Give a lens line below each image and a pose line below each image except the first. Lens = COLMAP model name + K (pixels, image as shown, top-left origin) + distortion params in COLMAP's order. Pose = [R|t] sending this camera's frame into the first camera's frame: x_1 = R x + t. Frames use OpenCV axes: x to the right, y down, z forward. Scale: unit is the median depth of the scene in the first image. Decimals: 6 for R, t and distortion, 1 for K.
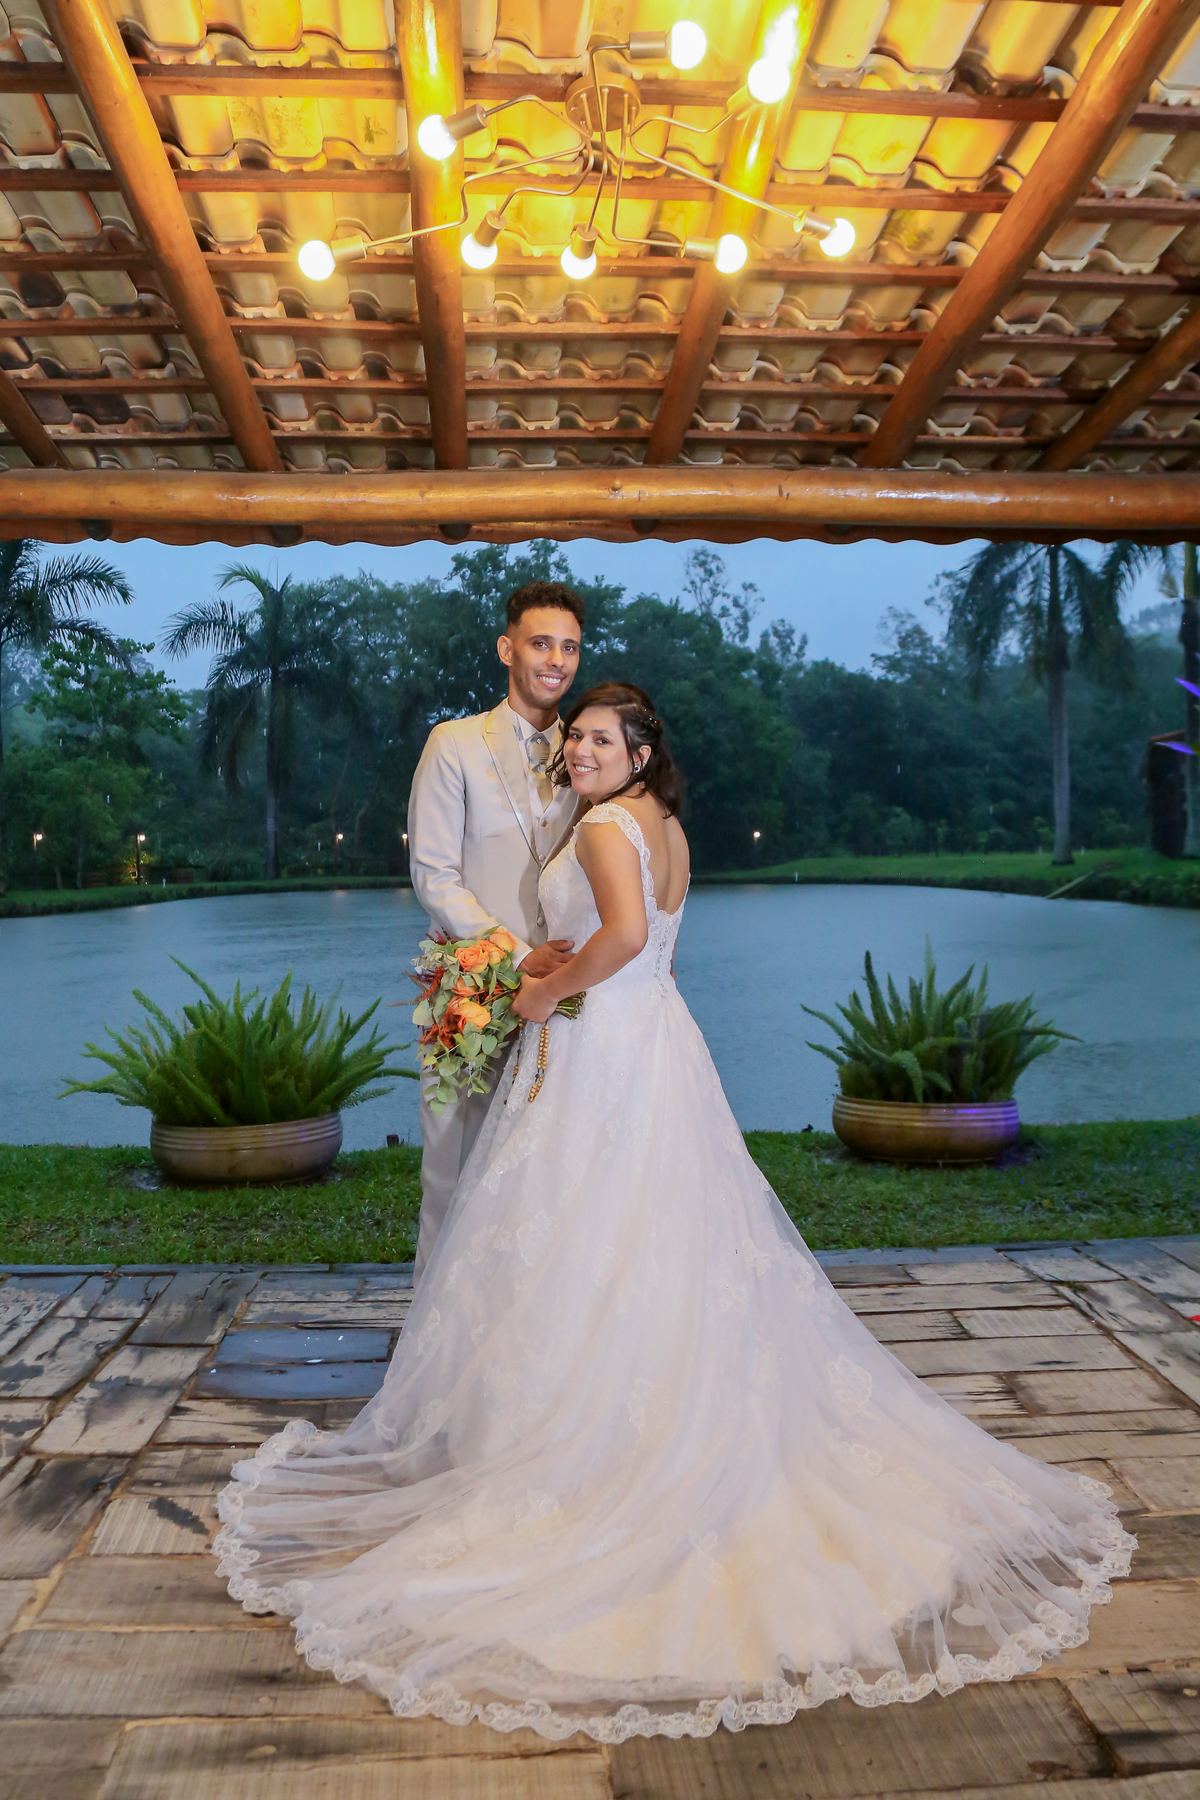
lens RADIAL K [[1446.7, 0, 596.7], [0, 1446.7, 780.9], [0, 0, 1]] dist [-0.097615, 0.071118]
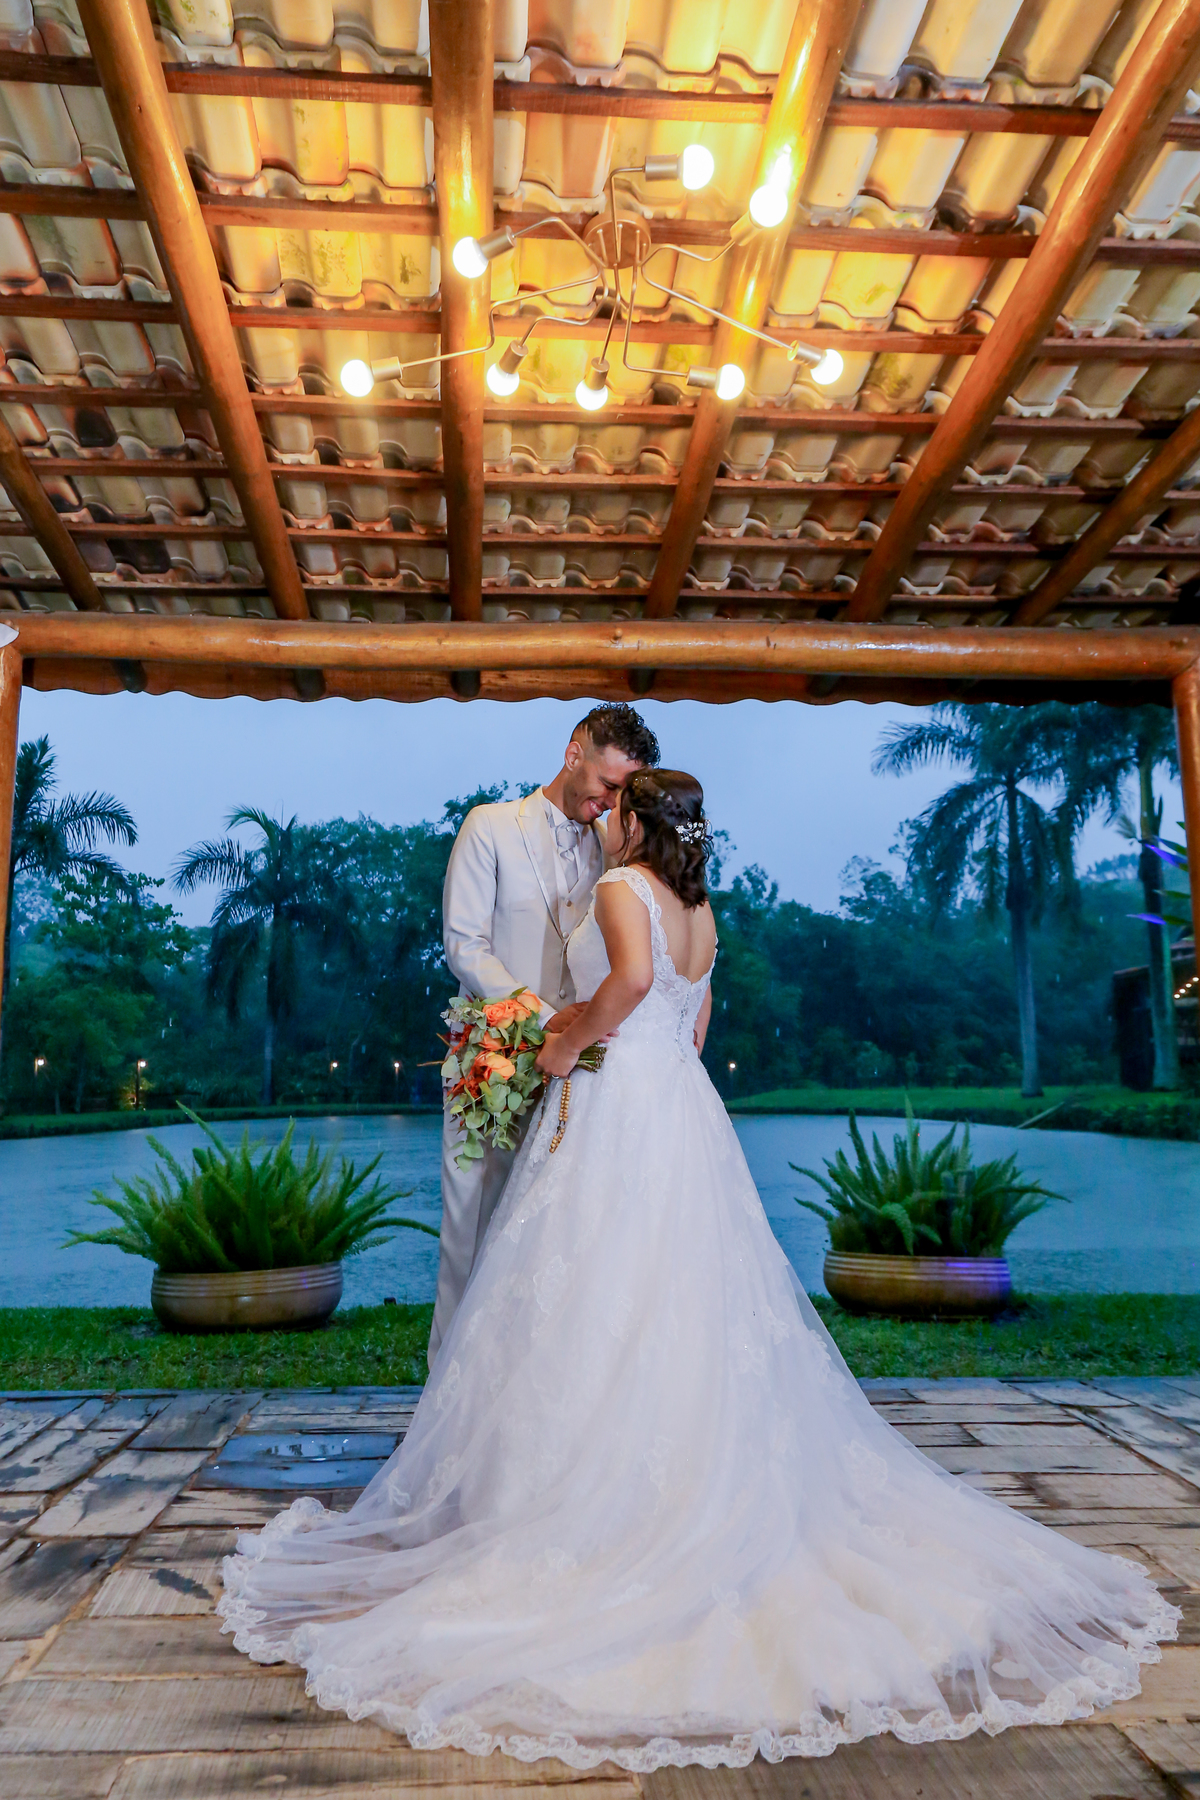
lens RADIAL K [[1356.6, 0, 576.1], [0, 1356.6, 836.2], [0, 0, 1]] dist [0.039185, -0.007484]
pose [[0.999989, 0.003655, -0.002893, -0.015509], [-0.004000, 0.991507, -0.129991, 0.083679], [0.002393, 0.130001, 0.991511, -0.000616]]
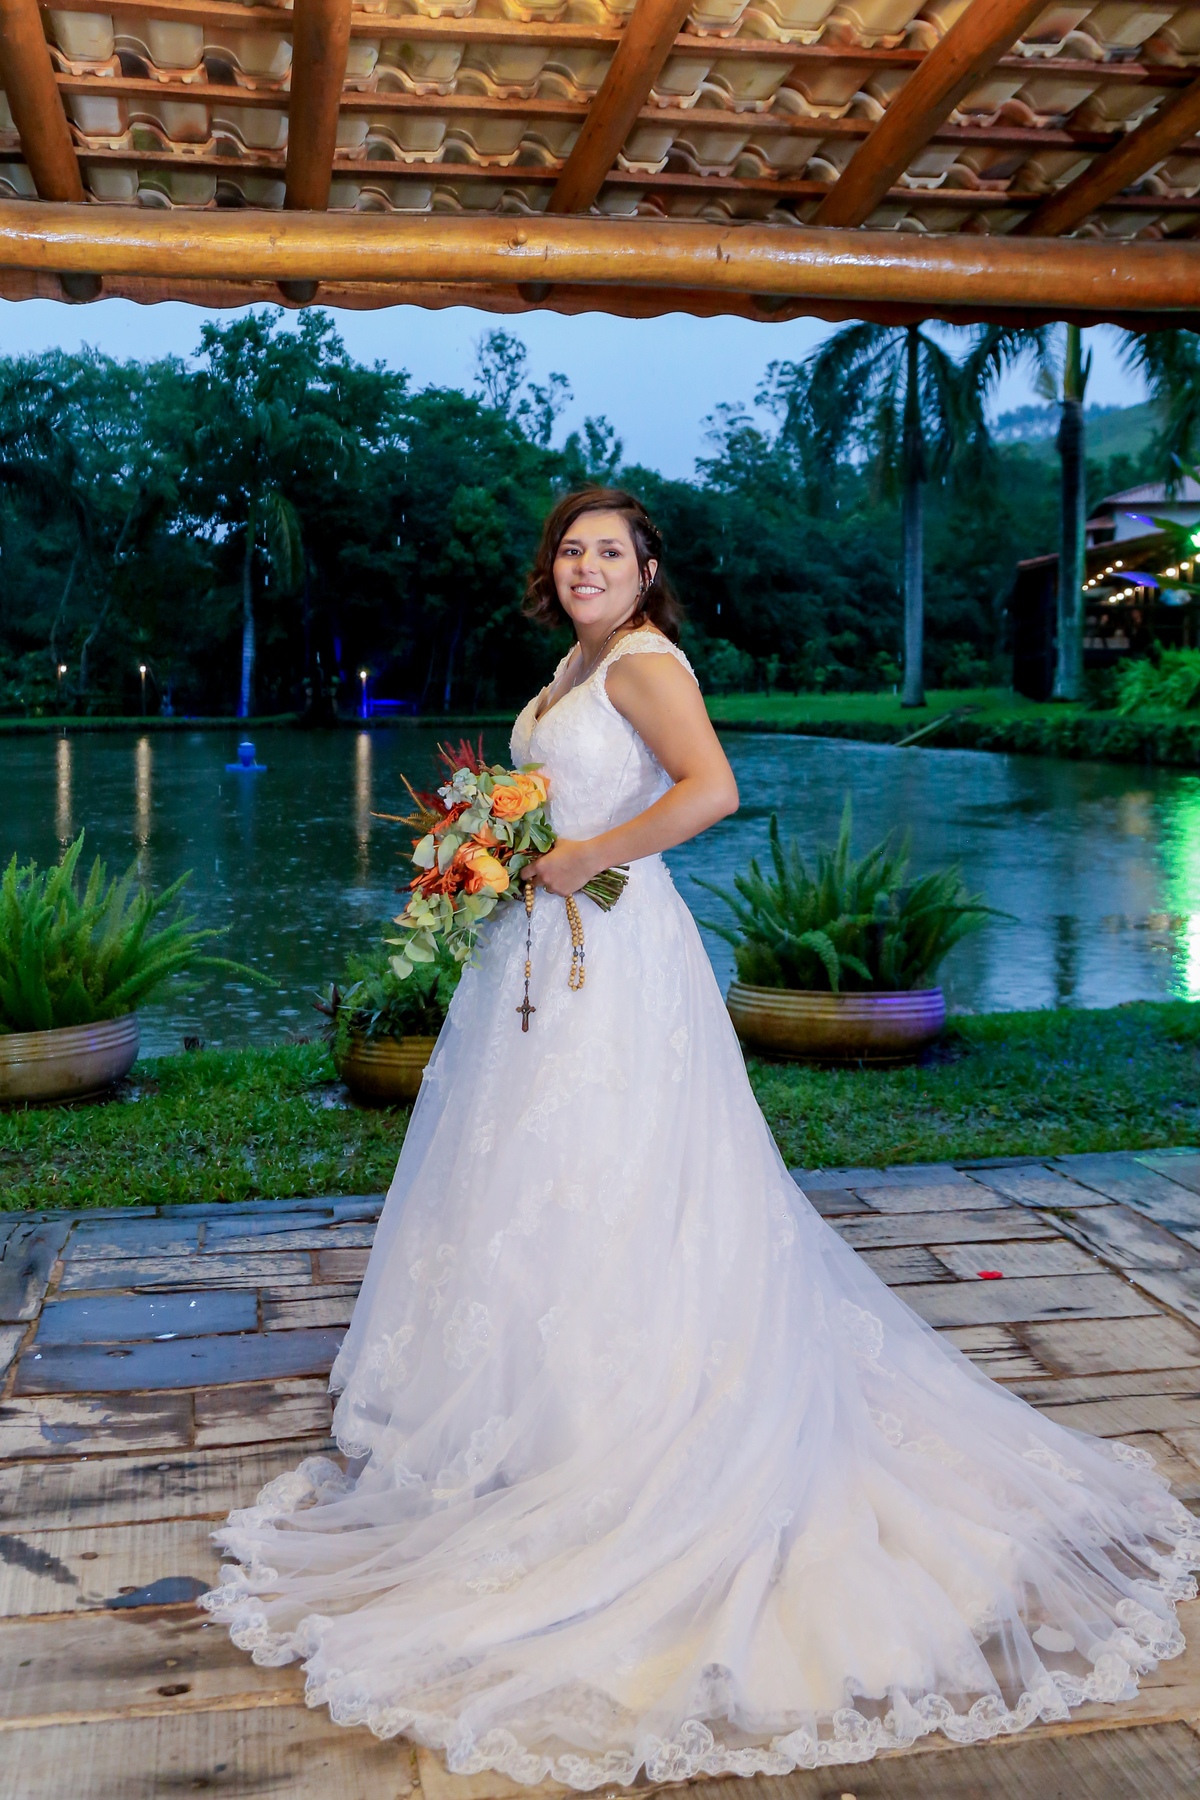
lens RADIAL K [[1692.5, 0, 560.1], [0, 1692.5, 731.8], [0, 0, 1]] dist [0.006753, 0.005281]
pose [[0.993905, 0.001920, 0.110222, -0.069963], [-0.010079, 0.997244, 0.073511, -0.001730], [-0.109777, -0.074174, 0.991185, 0.049501]]
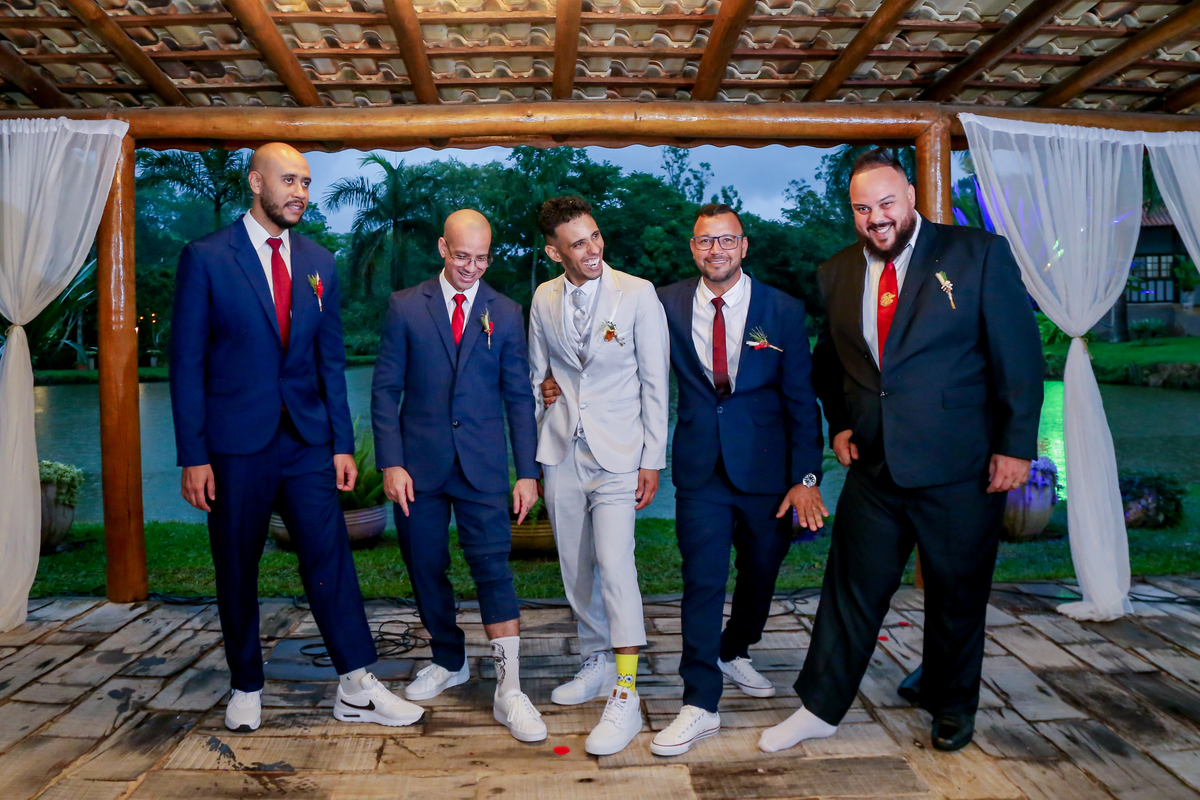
lens RADIAL K [[921.0, 0, 578.6], [0, 921.0, 343.2], [0, 0, 1]] dist [-0.102965, 0.027211]
pose [[0.999680, 0.000423, -0.025279, 0.096493], [0.001017, 0.998377, 0.056943, -0.011674], [0.025262, -0.056951, 0.998057, -0.010954]]
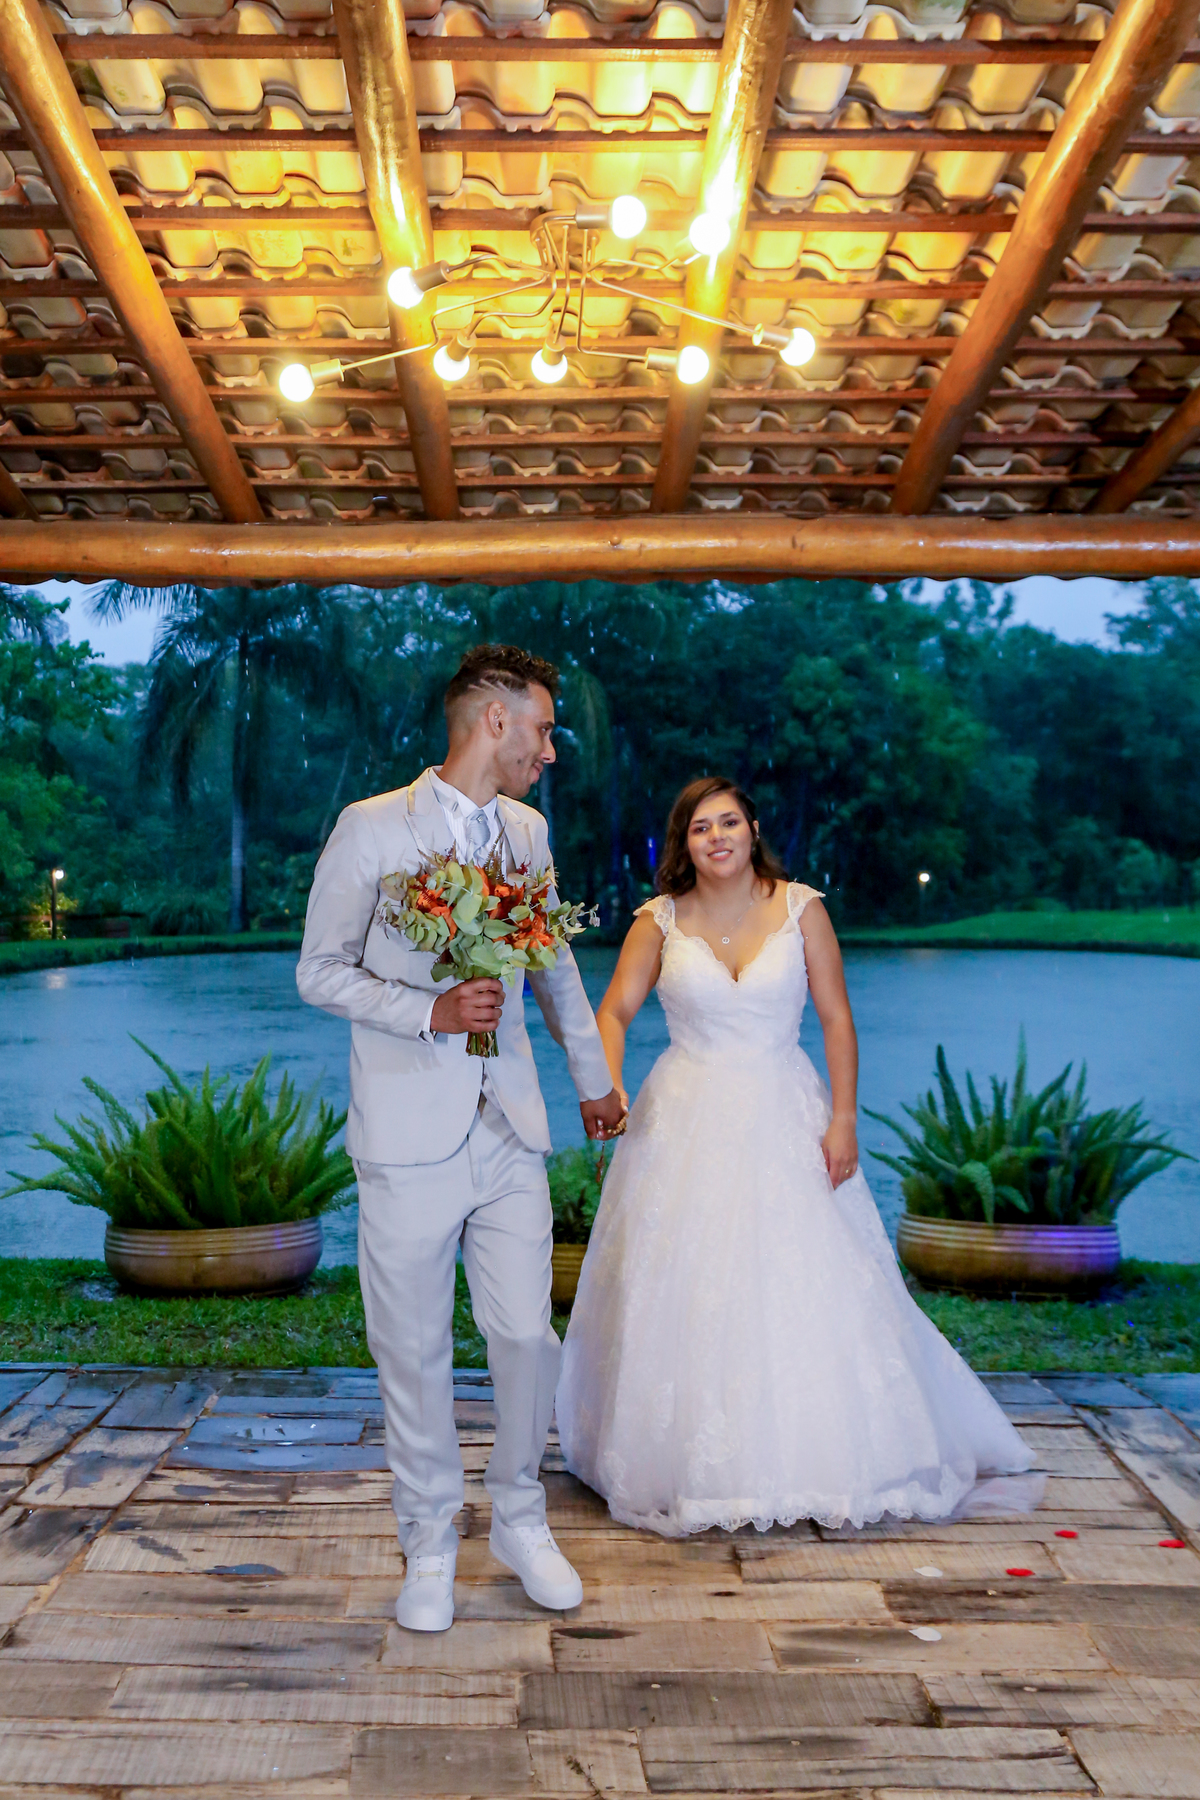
lens RADIAL K [[2050.5, 0, 540.0], [0, 2050.5, 798.0], [0, 0, 1]] dist [-0.001744, 0.018483]
pose [[0.997093, 0.008103, -0.075768, 0.070124], [-0.008080, 0.999967, 0.000612, -0.039220], [0.075771, 0.000002, 0.997125, -0.349009]]
